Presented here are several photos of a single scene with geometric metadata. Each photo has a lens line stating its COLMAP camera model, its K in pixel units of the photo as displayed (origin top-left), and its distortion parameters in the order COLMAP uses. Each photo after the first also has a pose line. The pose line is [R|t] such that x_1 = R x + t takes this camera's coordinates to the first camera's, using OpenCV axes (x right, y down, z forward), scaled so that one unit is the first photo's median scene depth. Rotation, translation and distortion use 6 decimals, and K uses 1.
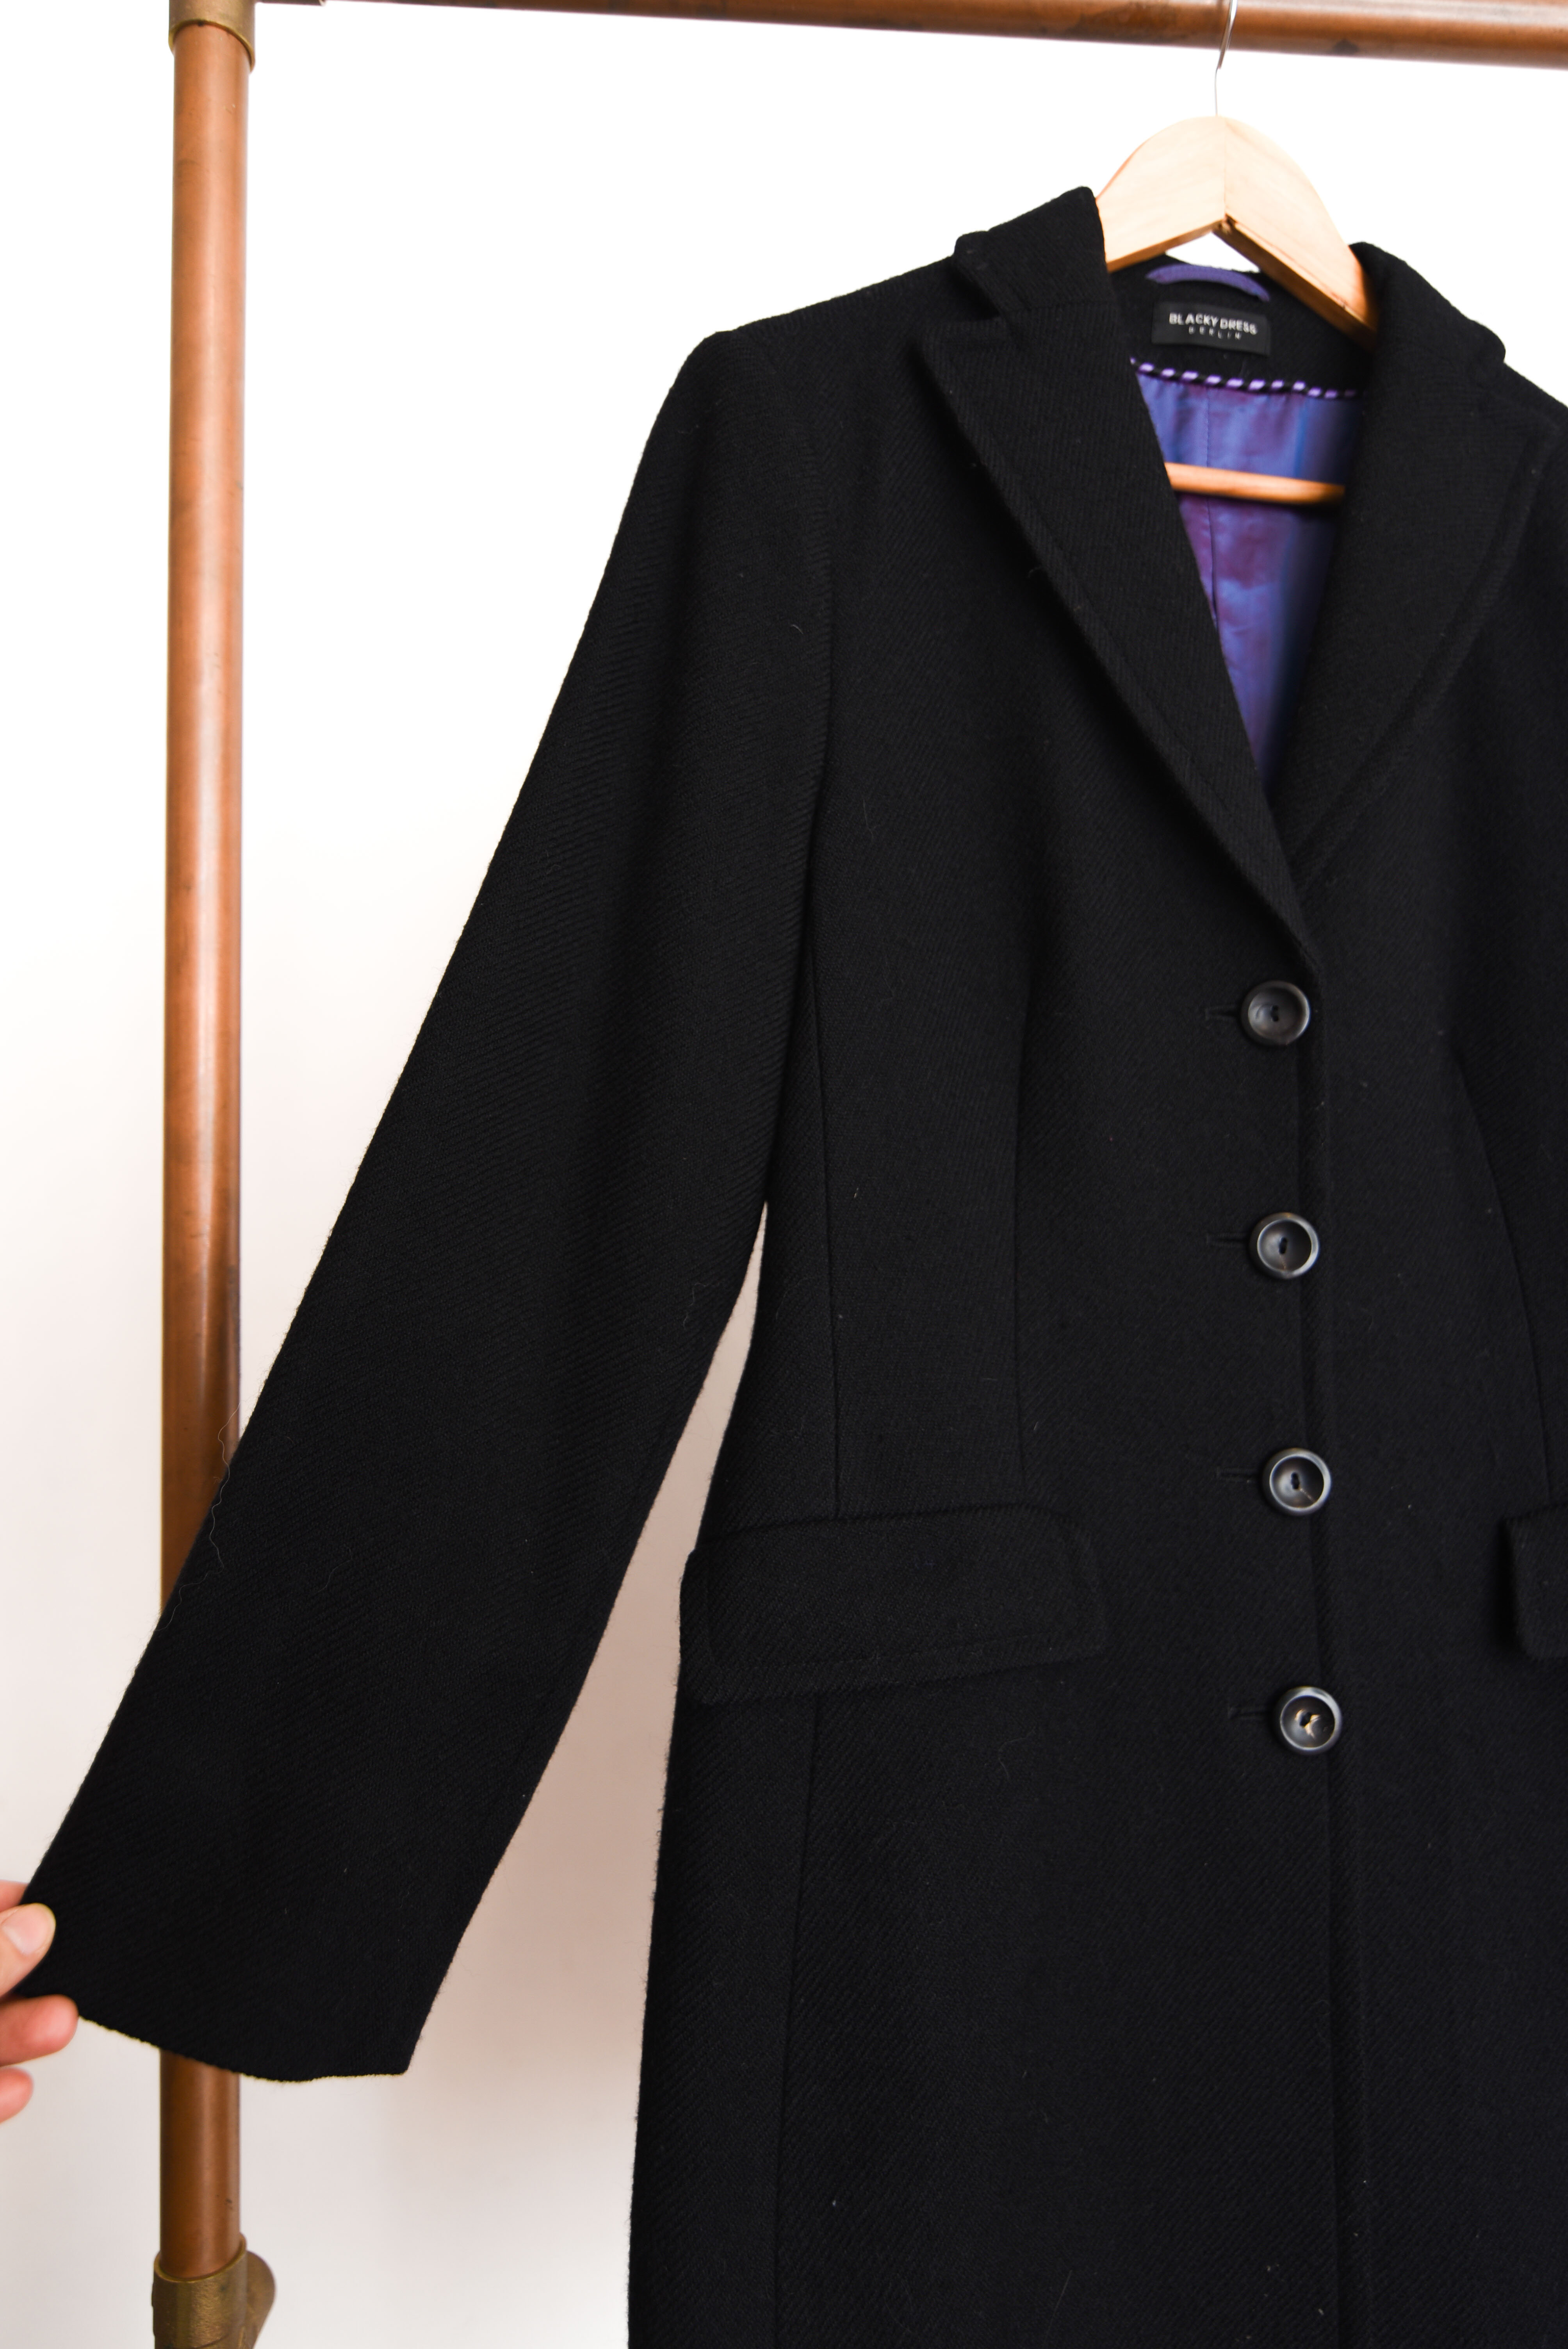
lens RADIAL K [[1524.0, 0, 784.0], [0, 1524.0, 1174.5], [0, 0, 1]] dist [-0.011917, -0.000932]
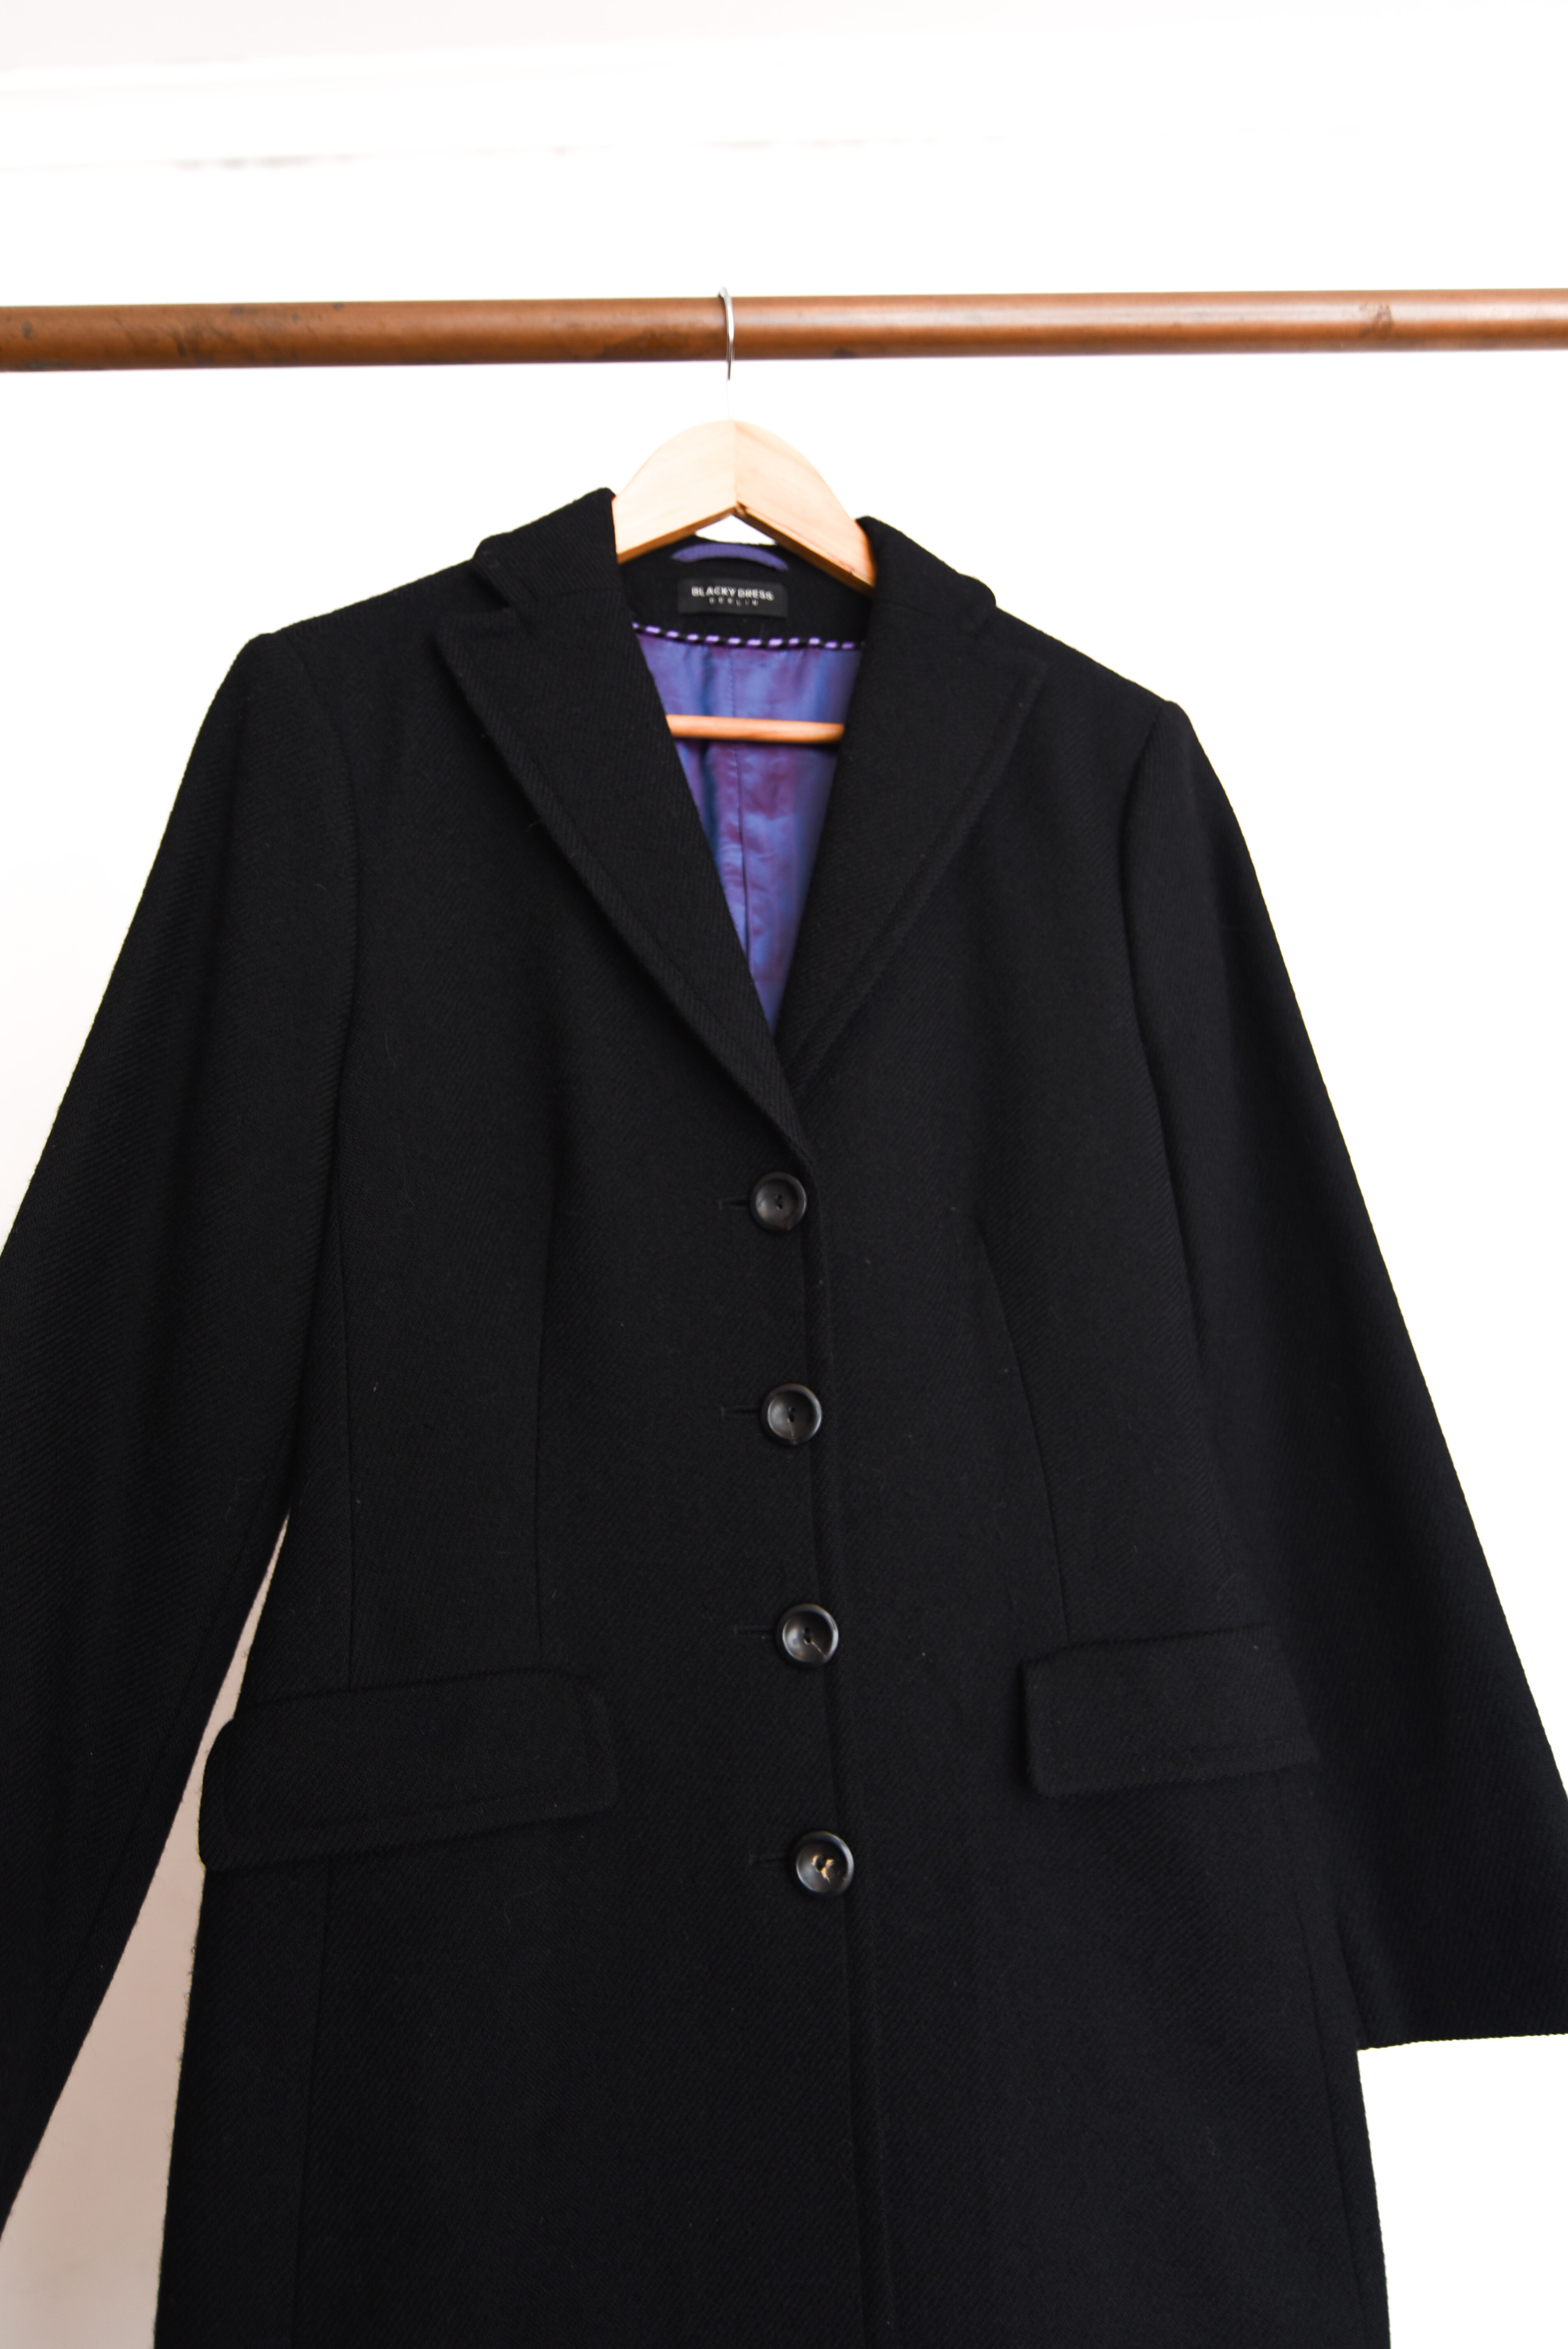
lens RADIAL K [[1524.0, 0, 784.0], [0, 1524.0, 1174.5], [0, 0, 1]] dist [-0.011917, -0.000932]
pose [[0.998663, -0.048899, -0.016753, 0.338773], [0.047133, 0.994531, -0.093200, -0.021870], [0.021219, 0.092286, 0.995506, -0.098054]]
